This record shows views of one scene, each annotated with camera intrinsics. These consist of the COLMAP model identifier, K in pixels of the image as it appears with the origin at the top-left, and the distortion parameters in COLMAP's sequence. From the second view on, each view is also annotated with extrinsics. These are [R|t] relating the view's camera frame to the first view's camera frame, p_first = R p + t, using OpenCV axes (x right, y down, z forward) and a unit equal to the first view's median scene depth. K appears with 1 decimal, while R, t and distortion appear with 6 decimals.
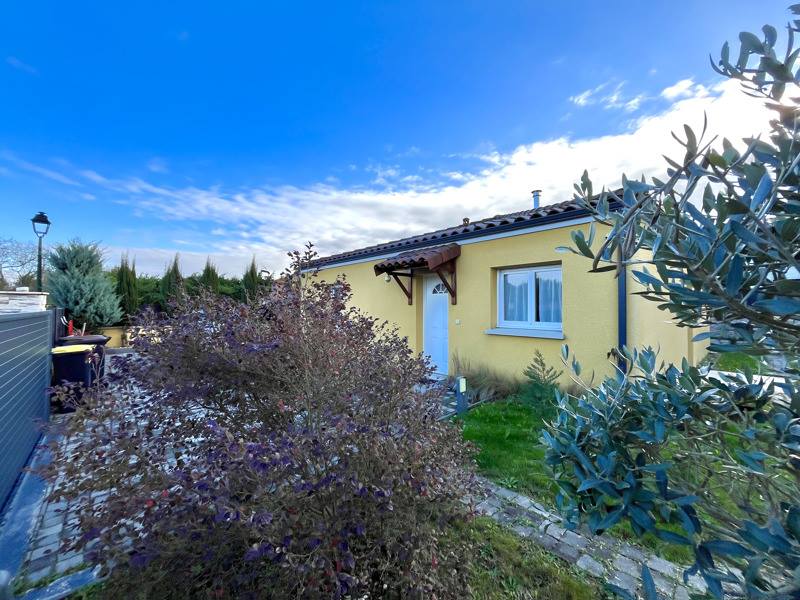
lens RADIAL K [[320.8, 0, 400.0], [0, 320.8, 300.0], [0, 0, 1]] dist [-0.002511, -0.000670]
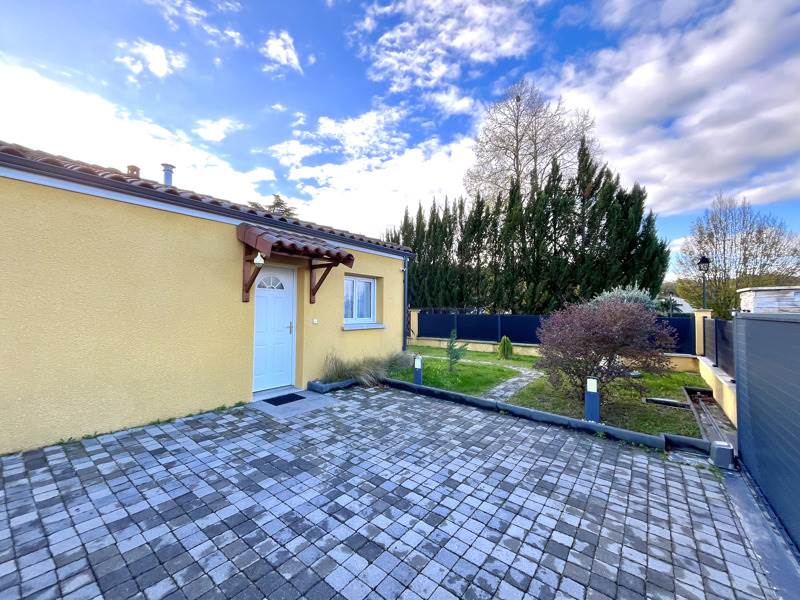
lens RADIAL K [[320.8, 0, 400.0], [0, 320.8, 300.0], [0, 0, 1]] dist [-0.002511, -0.000670]
pose [[-0.165193, 0.031768, 0.985750, -0.816010], [-0.031240, 0.998811, -0.037424, 0.032579], [-0.985766, -0.036977, -0.164004, 0.909973]]
